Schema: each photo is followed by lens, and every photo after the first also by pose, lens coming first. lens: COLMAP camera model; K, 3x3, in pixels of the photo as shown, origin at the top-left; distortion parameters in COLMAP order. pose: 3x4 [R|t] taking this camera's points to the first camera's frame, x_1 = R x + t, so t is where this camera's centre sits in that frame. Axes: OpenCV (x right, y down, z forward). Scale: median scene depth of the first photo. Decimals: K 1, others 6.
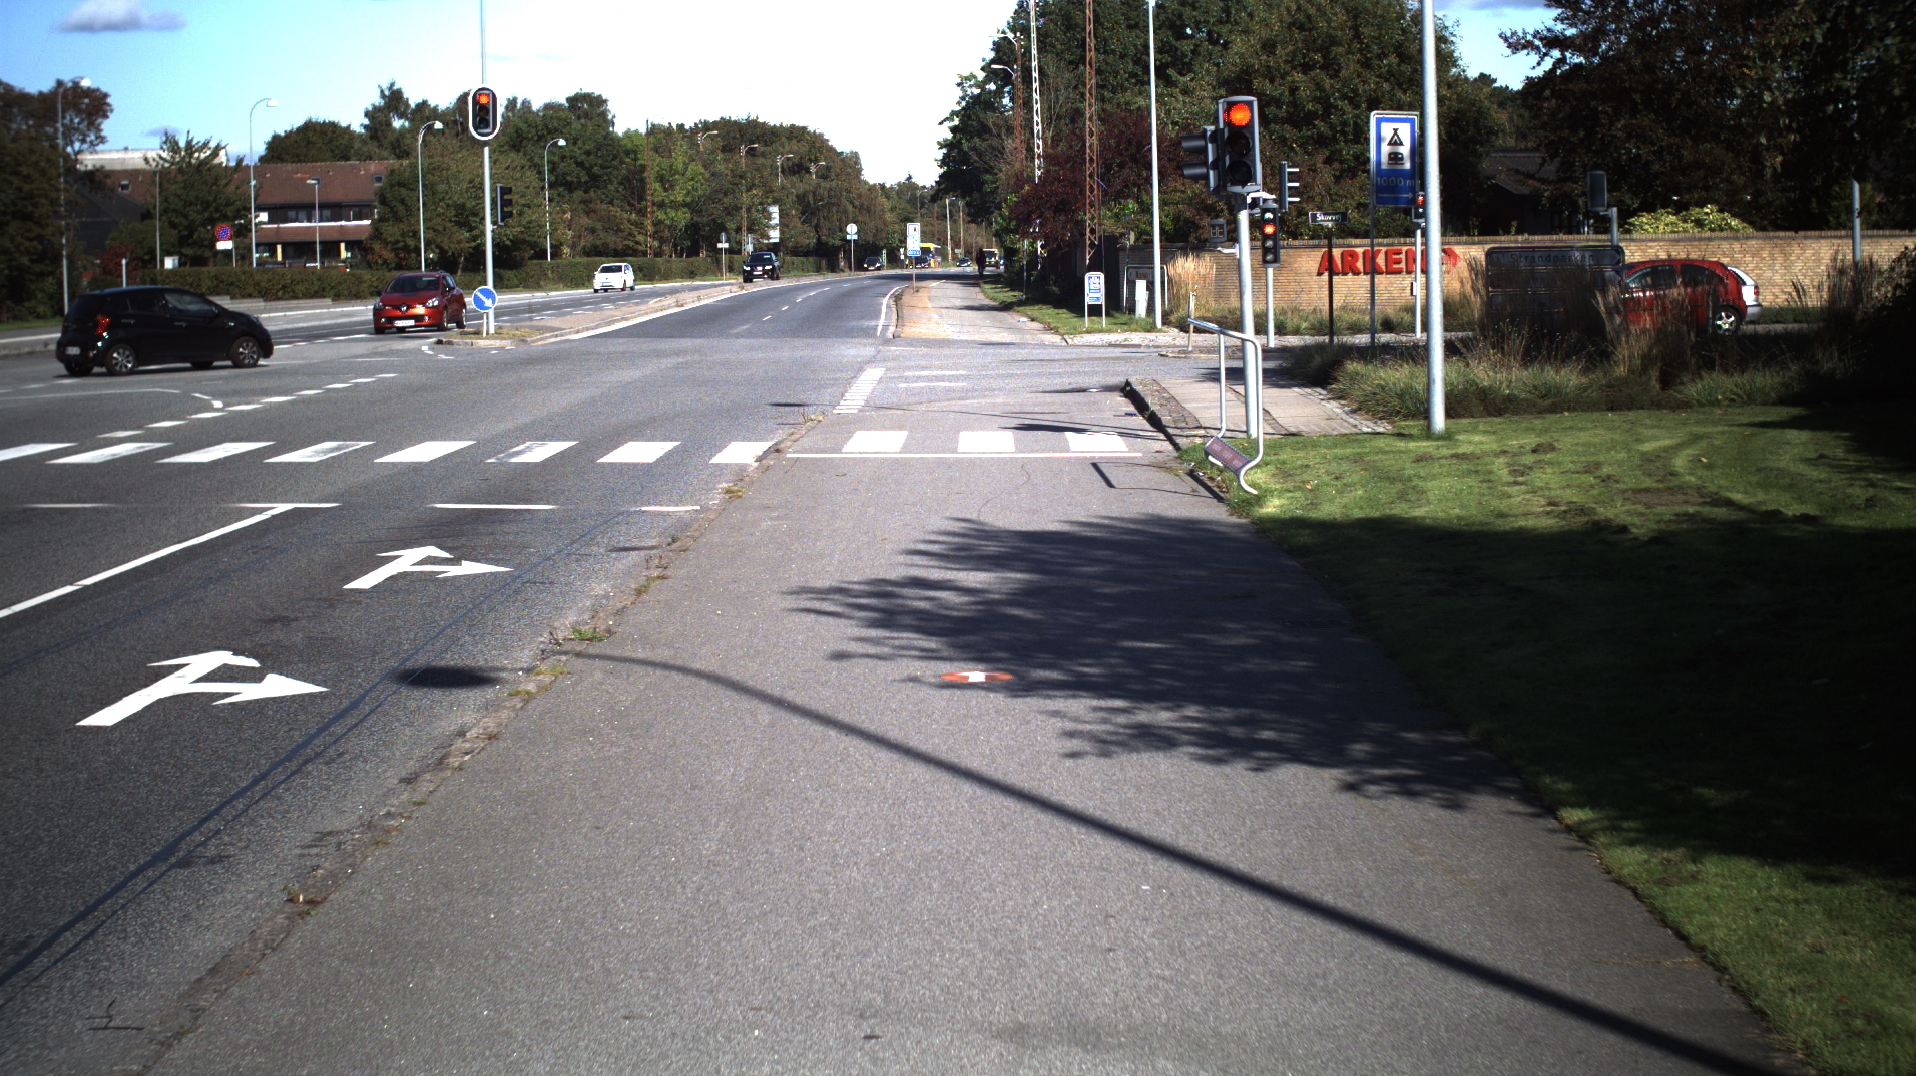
lens RADIAL K [[3430.4, 0, 958.0], [0, 3430.4, 538.0], [0, 0, 1]] dist [-0.249882, 0.079445]
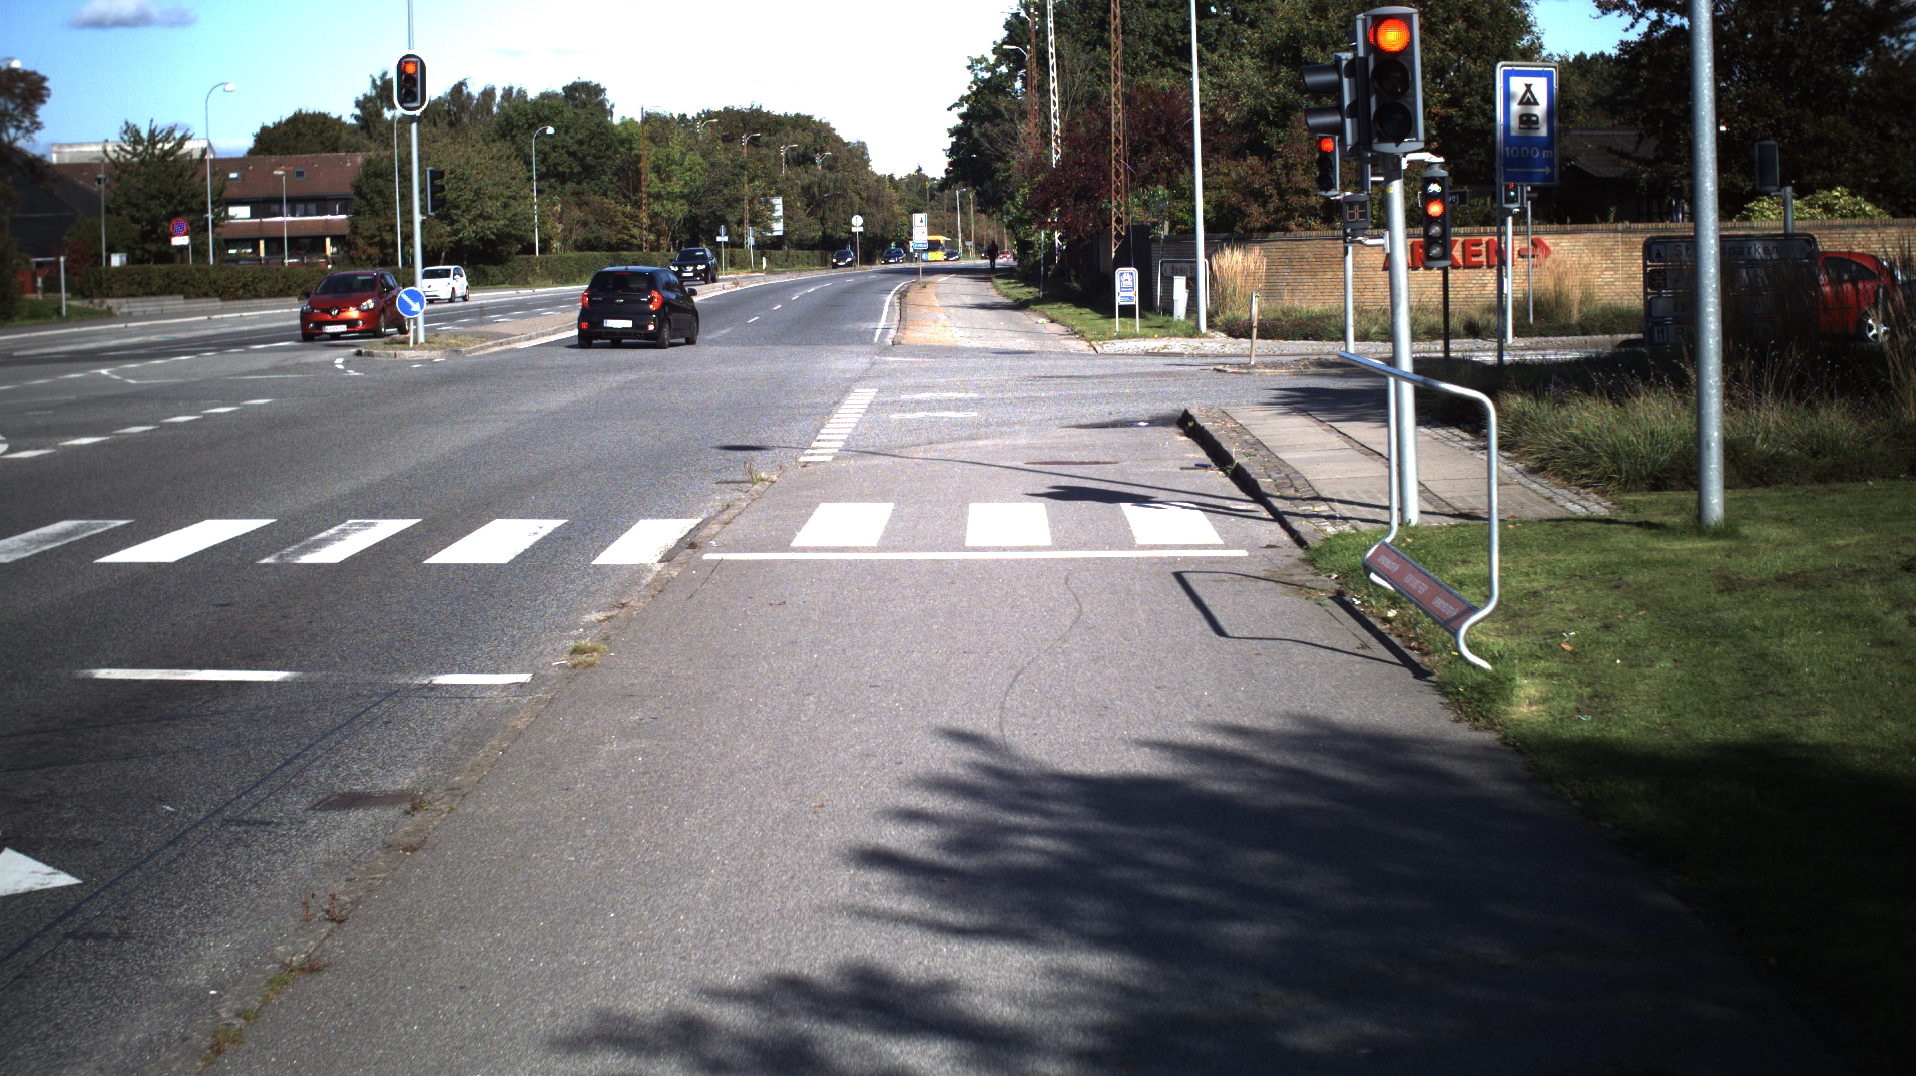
lens RADIAL K [[3430.4, 0, 958.0], [0, 3430.4, 538.0], [0, 0, 1]] dist [-0.249882, 0.079445]
pose [[0.999987, -0.003702, -0.003486, 0.000216], [0.003709, 0.999991, 0.002141, -0.007417], [0.003478, -0.002153, 0.999992, 0.088918]]
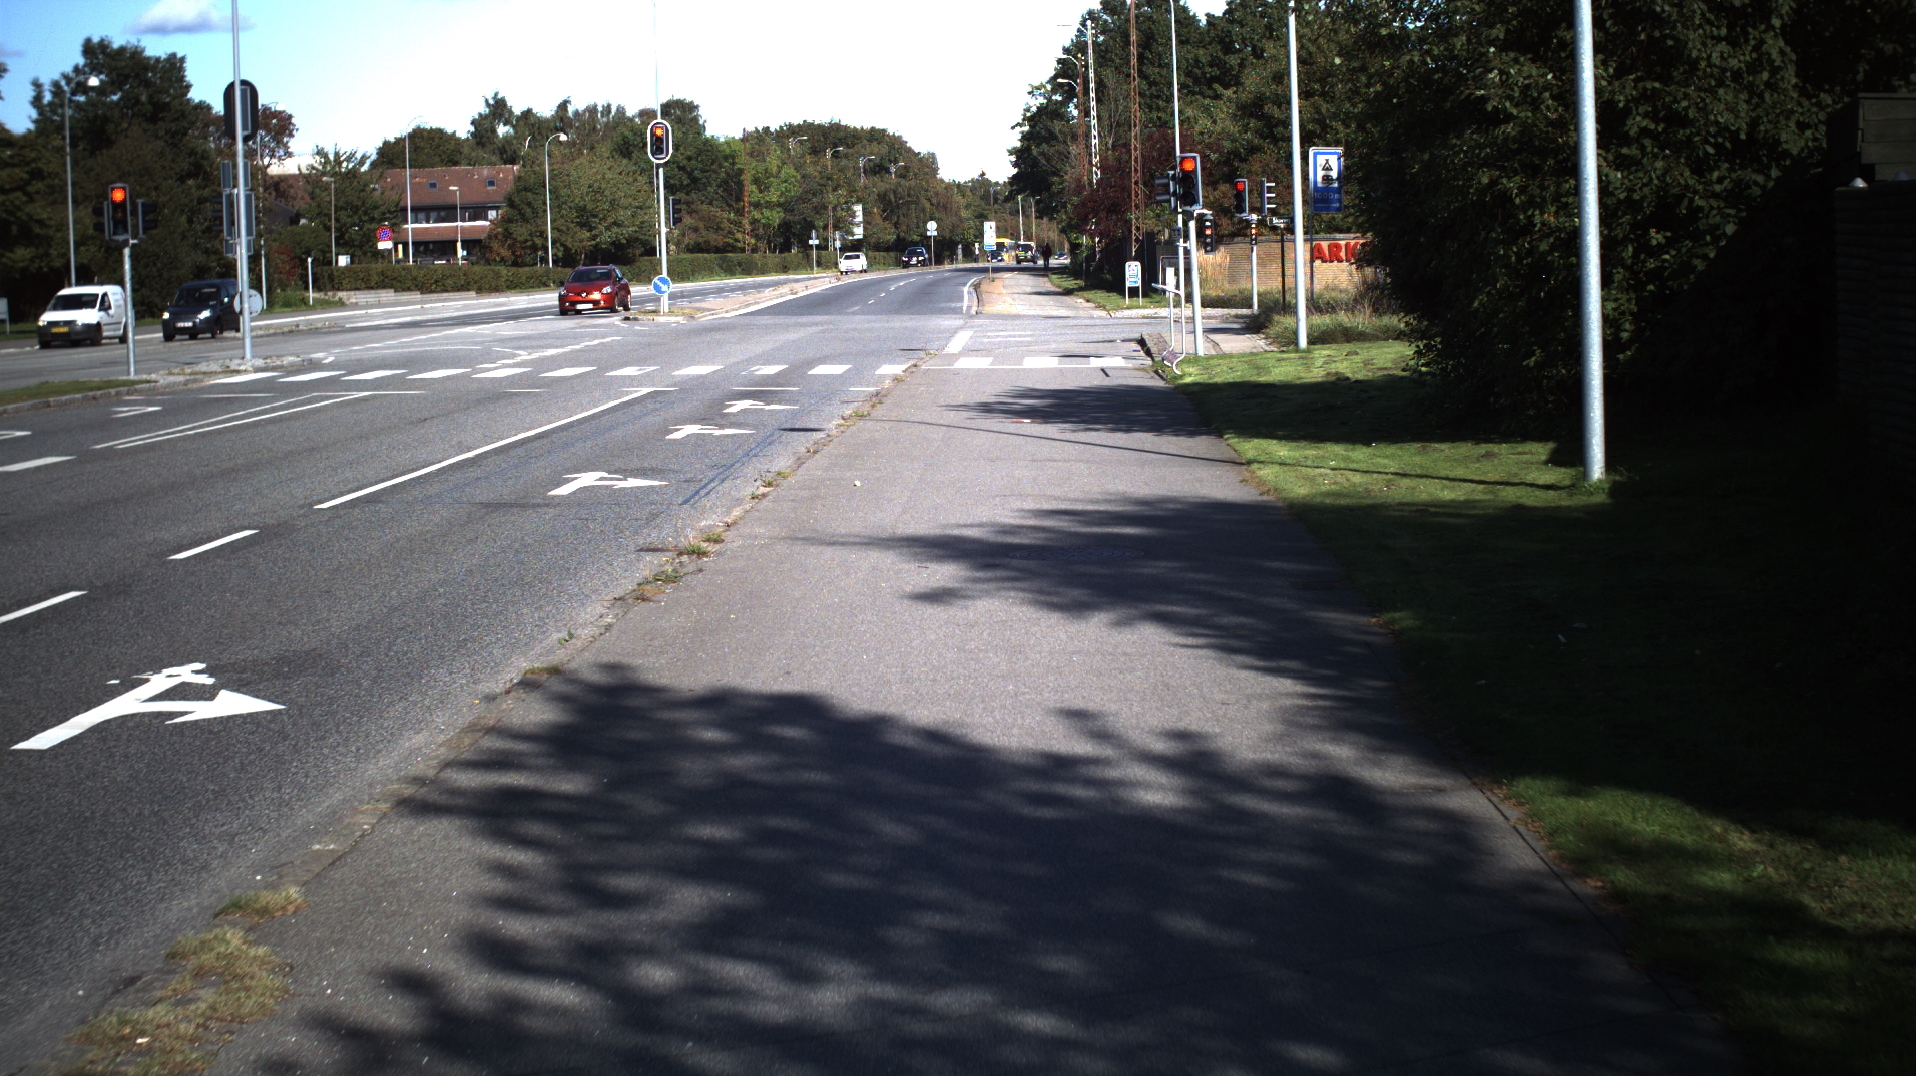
lens RADIAL K [[3430.4, 0, 958.0], [0, 3430.4, 538.0], [0, 0, 1]] dist [-0.249882, 0.079445]
pose [[0.999738, -0.006607, -0.021897, 0.001103], [0.006642, 0.999977, 0.001520, 0.014713], [0.021887, -0.001665, 0.999759, -0.177136]]
